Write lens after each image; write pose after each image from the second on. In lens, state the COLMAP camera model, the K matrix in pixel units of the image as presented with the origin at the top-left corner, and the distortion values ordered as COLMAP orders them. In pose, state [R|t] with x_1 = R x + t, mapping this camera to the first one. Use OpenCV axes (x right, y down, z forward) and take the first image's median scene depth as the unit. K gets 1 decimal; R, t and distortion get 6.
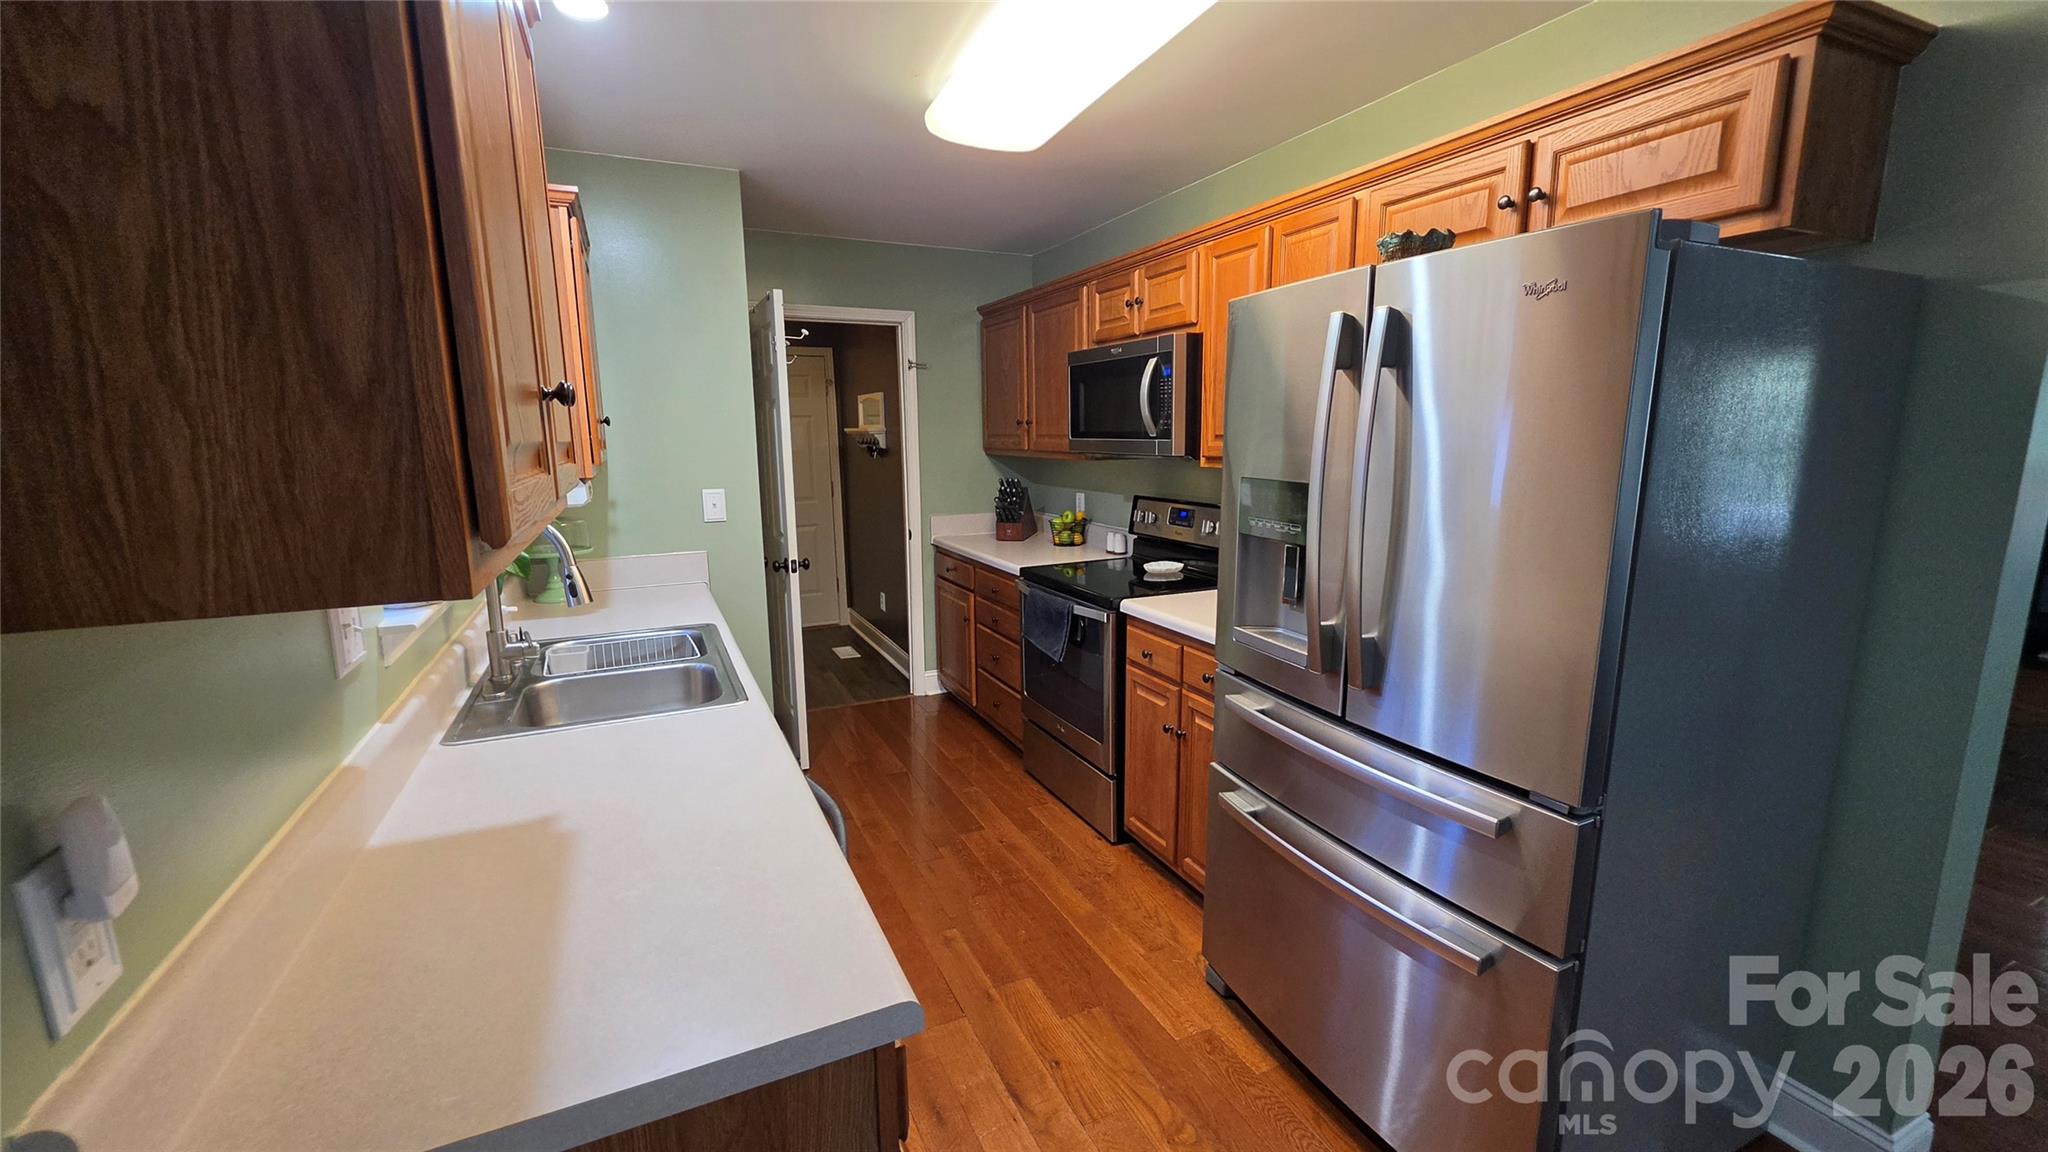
lens RADIAL K [[822.6, 0, 1022.1], [0, 822.6, 576.8], [0, 0, 1]] dist [0.000477, 0.000839]
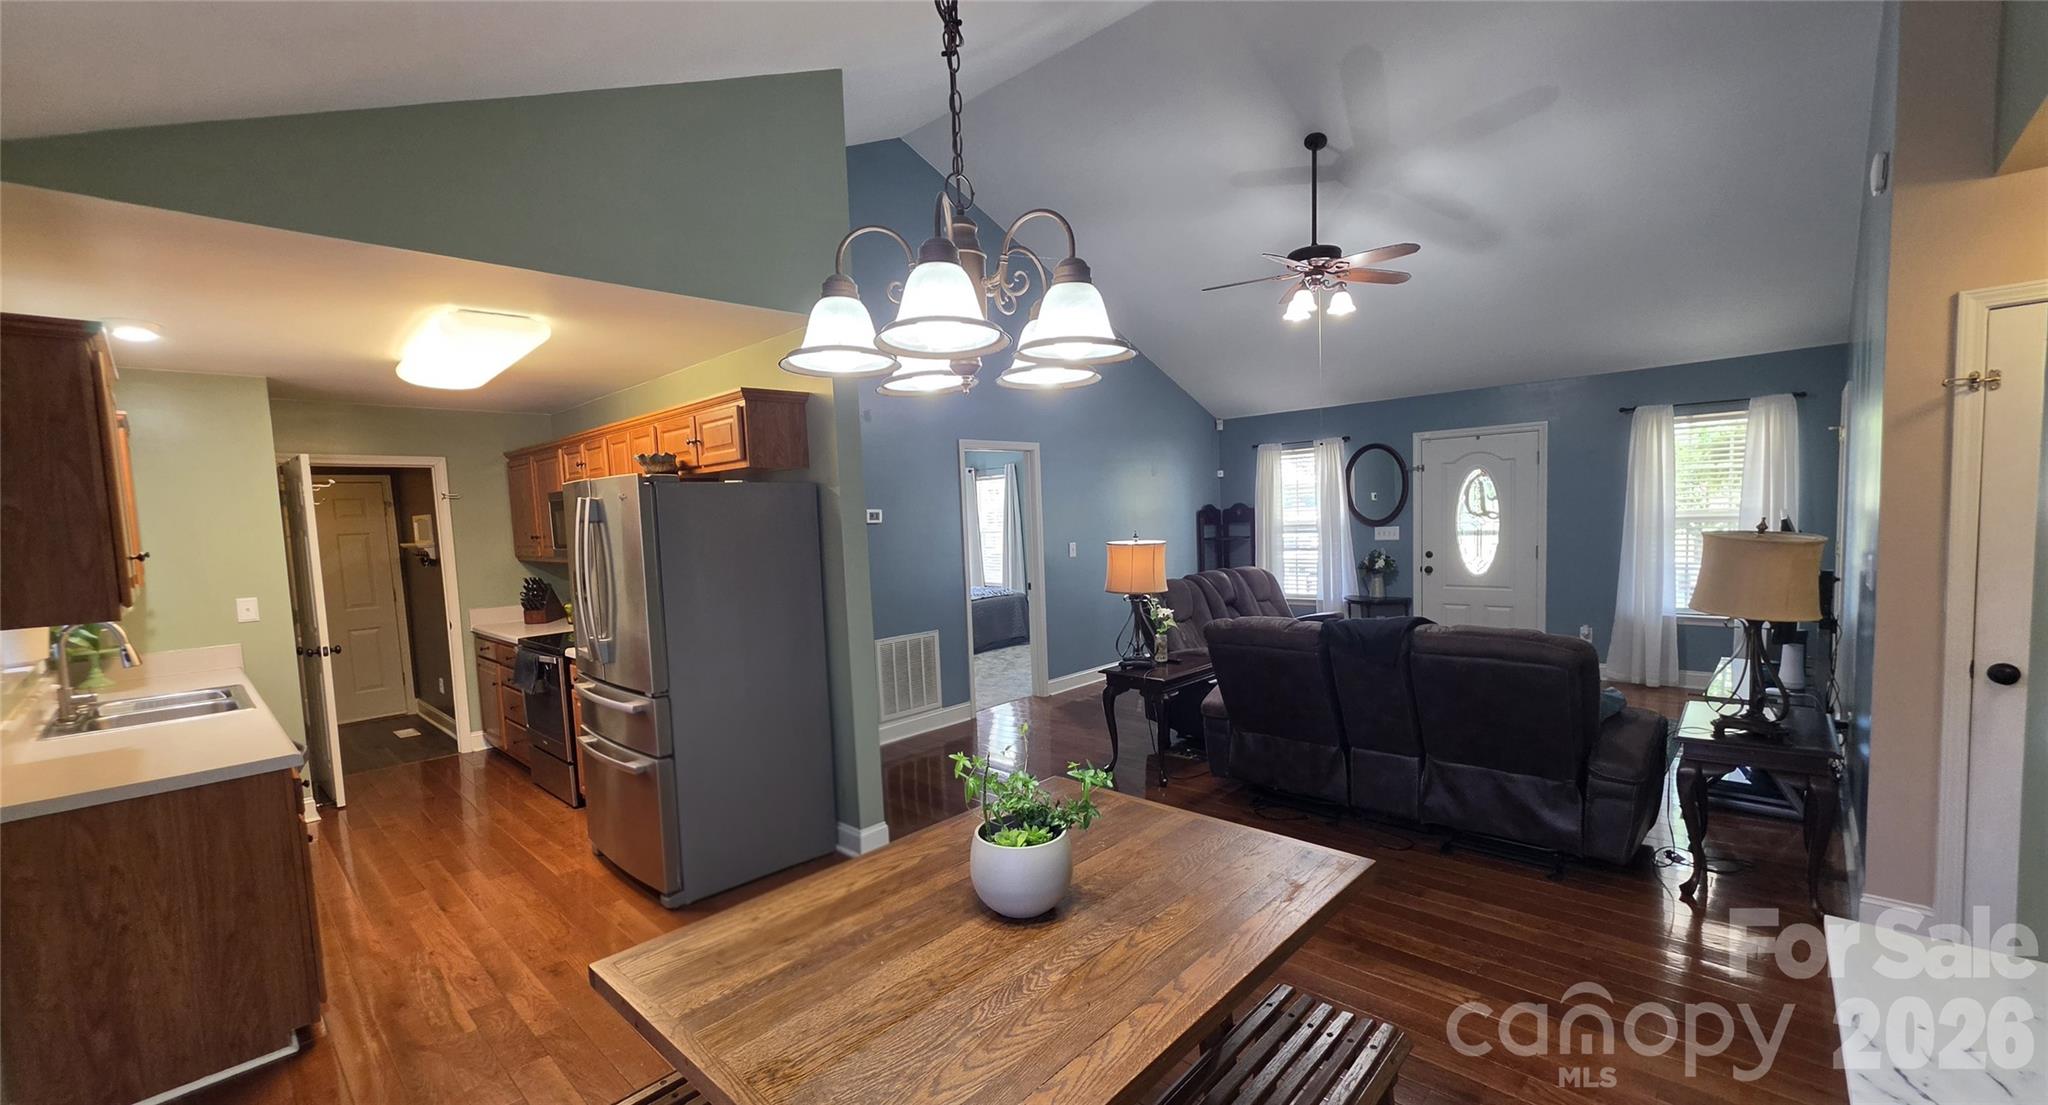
lens RADIAL K [[819.7, 0, 1018.9], [0, 819.7, 574.7], [0, 0, 1]] dist [0.001602, 0.000234]
pose [[0.931564, -0.057408, 0.359016, 0.286095], [0.095942, 0.991270, -0.090440, 0.086825], [-0.350689, 0.118696, 0.928939, -0.622187]]
